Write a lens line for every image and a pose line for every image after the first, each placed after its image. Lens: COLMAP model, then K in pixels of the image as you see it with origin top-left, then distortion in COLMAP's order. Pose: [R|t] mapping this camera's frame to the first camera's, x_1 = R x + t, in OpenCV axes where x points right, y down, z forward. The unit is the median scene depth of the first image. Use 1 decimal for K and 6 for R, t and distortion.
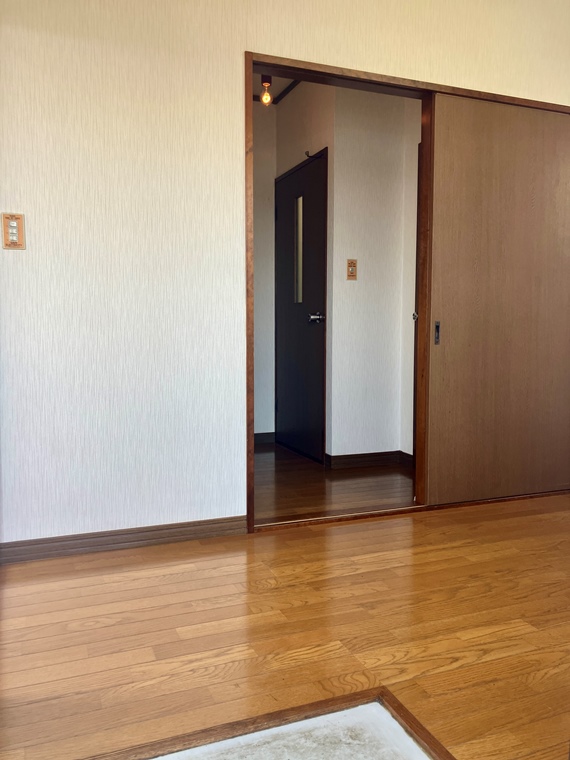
lens RADIAL K [[620.9, 0, 285.0], [0, 620.9, 380.0], [0, 0, 1]] dist [-0.001582, -0.001701]
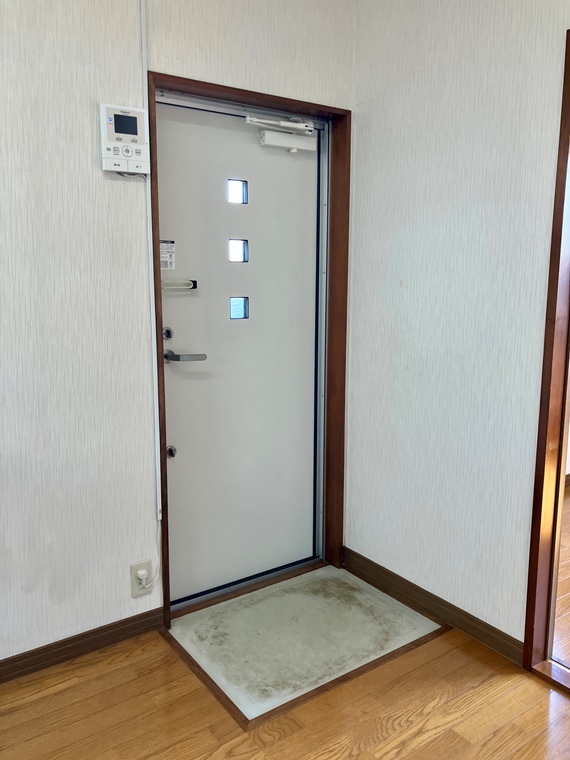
lens RADIAL K [[620.9, 0, 285.0], [0, 620.9, 380.0], [0, 0, 1]] dist [-0.001582, -0.001701]
pose [[-0.971218, 0.036888, -0.235318, 0.338941], [-0.023345, 0.968438, 0.248161, -0.444068], [0.237045, 0.246512, -0.939703, 1.953720]]
